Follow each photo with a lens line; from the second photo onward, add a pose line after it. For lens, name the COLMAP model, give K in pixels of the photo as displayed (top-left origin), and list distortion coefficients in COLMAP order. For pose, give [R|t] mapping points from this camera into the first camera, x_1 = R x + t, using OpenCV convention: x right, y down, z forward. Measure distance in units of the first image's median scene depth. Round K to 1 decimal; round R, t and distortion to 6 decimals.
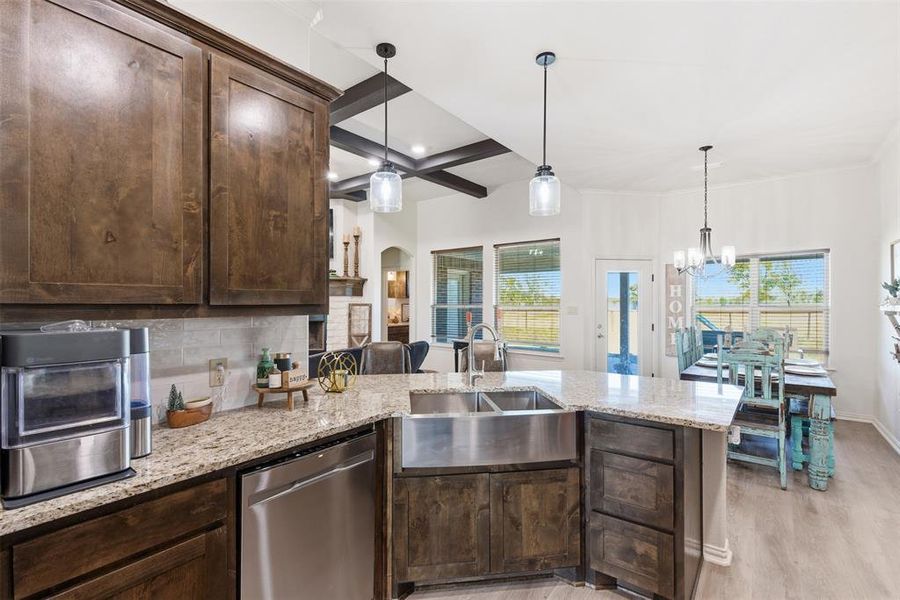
lens RADIAL K [[411.3, 0, 450.0], [0, 411.3, 300.0], [0, 0, 1]] dist [0.002195, -0.000560]
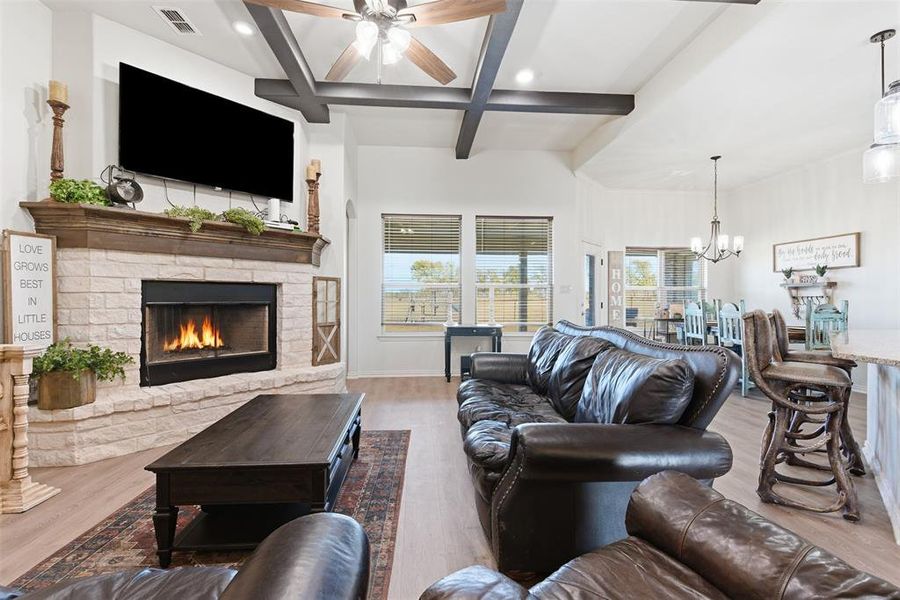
lens RADIAL K [[411.3, 0, 450.0], [0, 411.3, 300.0], [0, 0, 1]] dist [0.002195, -0.000560]
pose [[0.747279, -0.001417, 0.664509, -0.923424], [-0.006817, 0.999929, 0.009798, 0.068046], [-0.664476, -0.011851, 0.747216, 0.670997]]
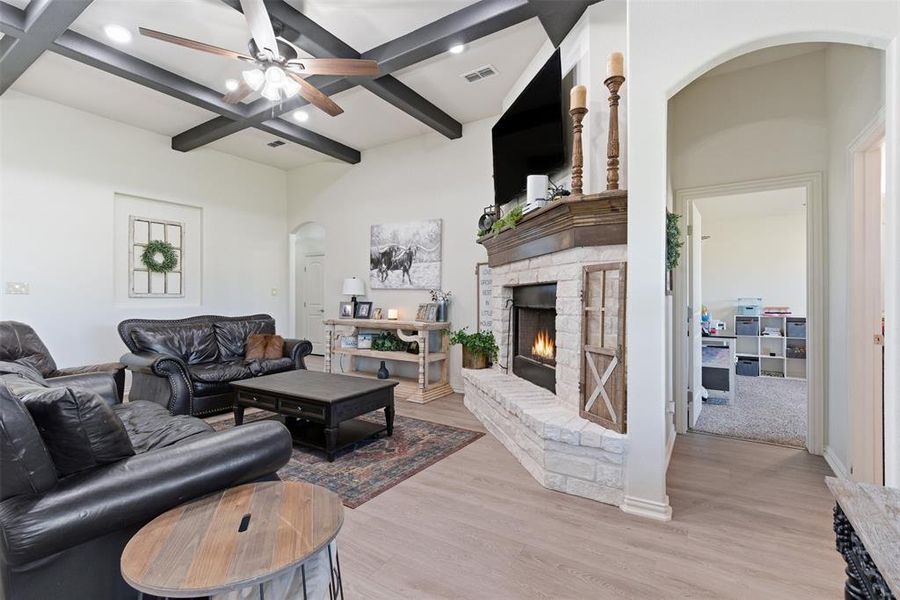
lens RADIAL K [[410.2, 0, 448.7], [0, 410.2, 295.3], [0, 0, 1]] dist [0.003095, -0.000957]
pose [[0.080228, -0.007117, -0.996751, 0.229278], [0.002616, 0.999973, -0.006930, 0.068045], [0.996773, -0.002051, 0.080245, 1.510441]]
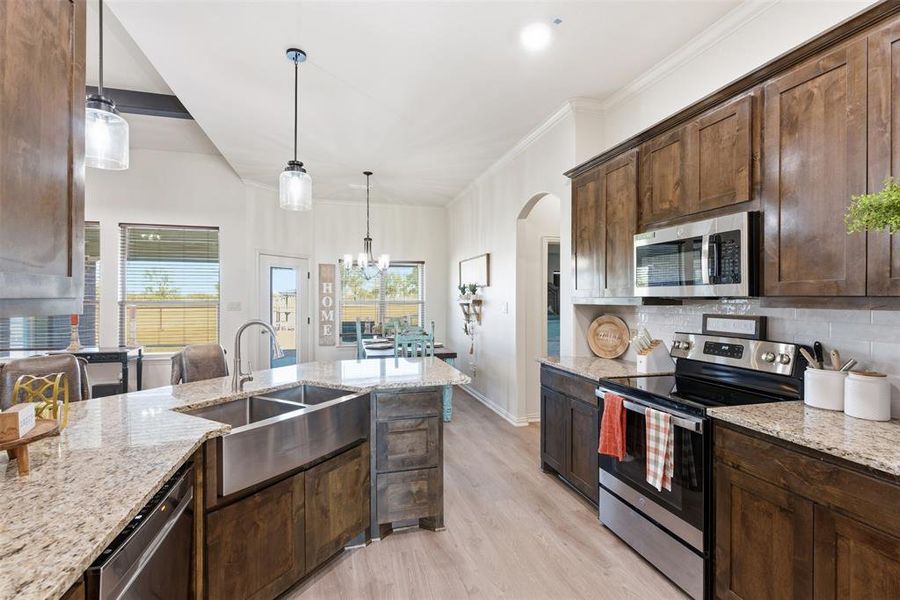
lens RADIAL K [[410.2, 0, 448.7], [0, 410.2, 295.3], [0, 0, 1]] dist [0.003095, -0.000957]
pose [[0.603971, 0.007054, 0.796975, -0.241239], [-0.005820, 0.999973, -0.004440, 0.002601], [-0.796985, -0.001957, 0.603996, 0.069069]]
